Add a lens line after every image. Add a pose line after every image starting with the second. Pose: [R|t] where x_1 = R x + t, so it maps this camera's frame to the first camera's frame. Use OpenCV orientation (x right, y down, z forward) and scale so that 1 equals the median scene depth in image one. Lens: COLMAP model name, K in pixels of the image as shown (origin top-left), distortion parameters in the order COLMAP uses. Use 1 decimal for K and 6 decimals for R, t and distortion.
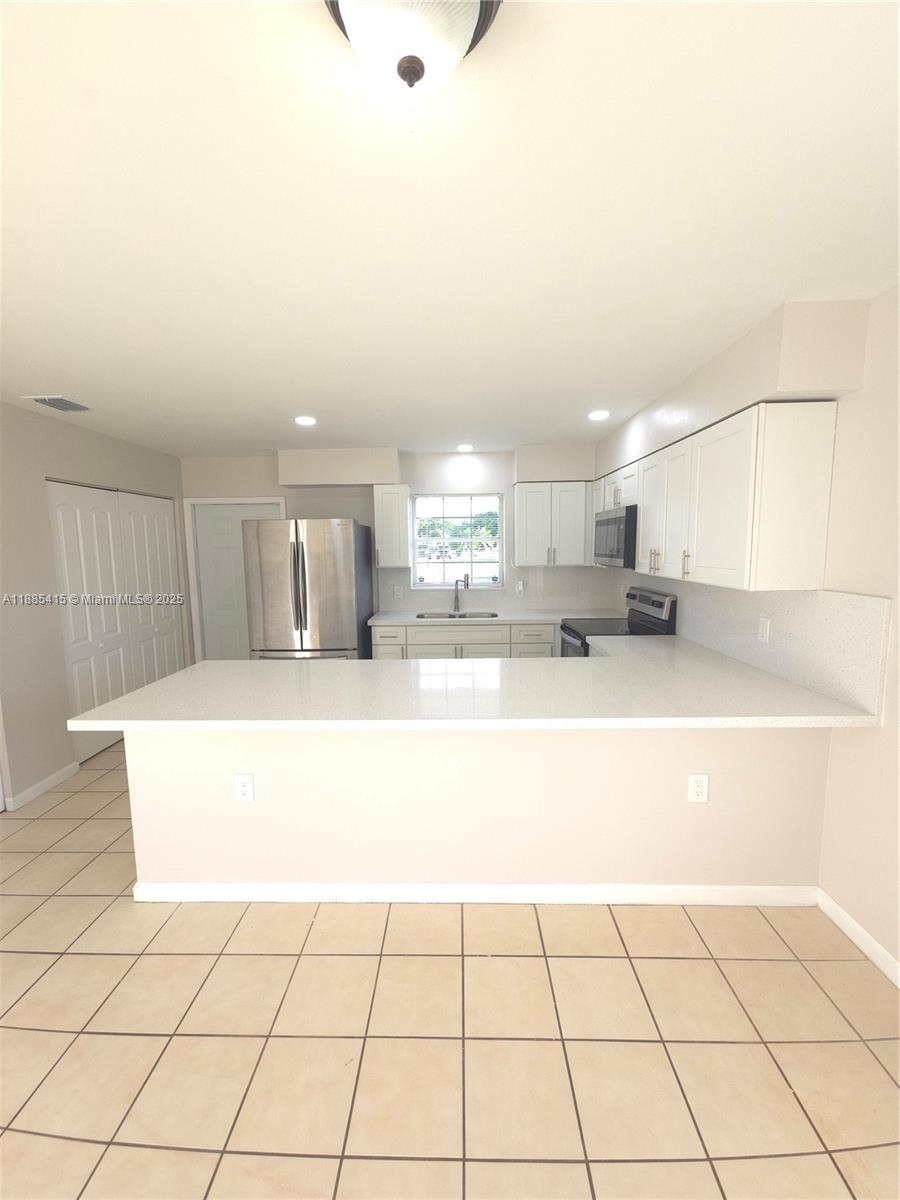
lens RADIAL K [[491.7, 0, 450.0], [0, 491.7, 600.0], [0, 0, 1]] dist [0.000782, -0.001171]
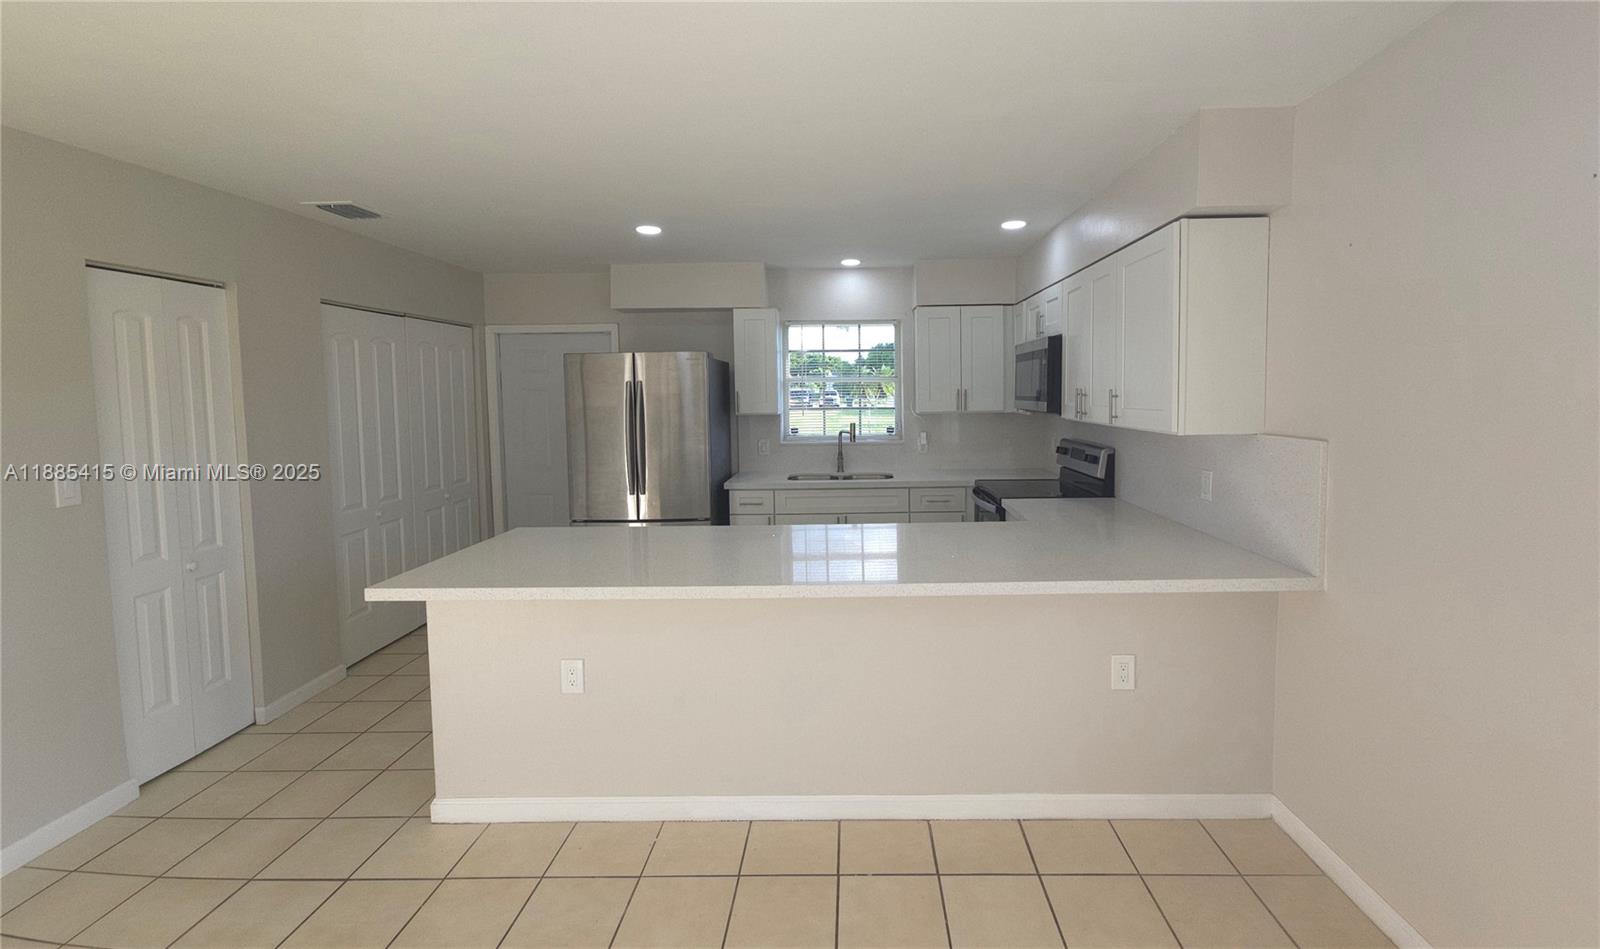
lens RADIAL K [[690.1, 0, 849.0], [0, 690.1, 426.7], [0, 0, 1]] dist [-0.000598, 0.000051]
pose [[0.999880, -0.000678, 0.015494, 0.012413], [0.001584, 0.998283, -0.058560, 0.018589], [-0.015428, 0.058578, 0.998164, -0.093696]]
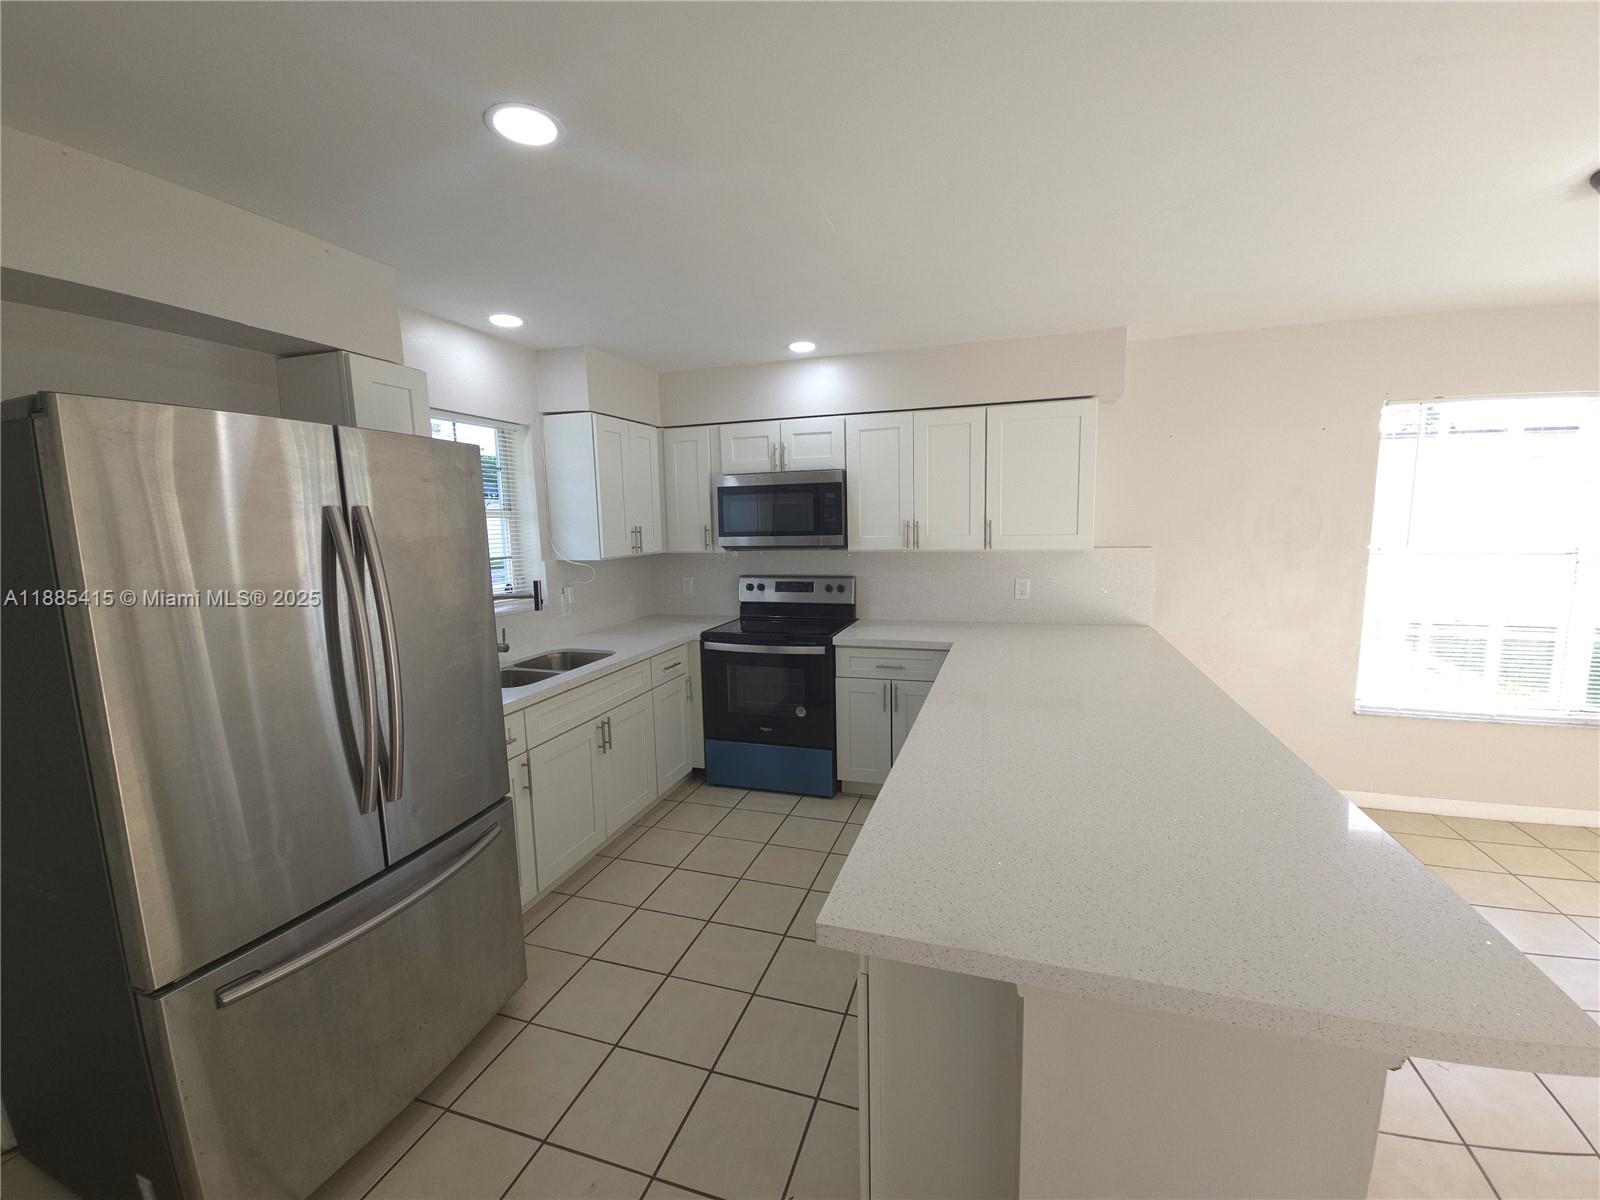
lens RADIAL K [[654.4, 0, 804.8], [0, 654.4, 598.8], [0, 0, 1]] dist [-0.000822, 0.000754]
pose [[0.282722, -0.110670, 0.952796, -0.595250], [0.124412, 0.989162, 0.077977, -0.060326], [-0.951099, 0.096494, 0.293427, 0.631626]]
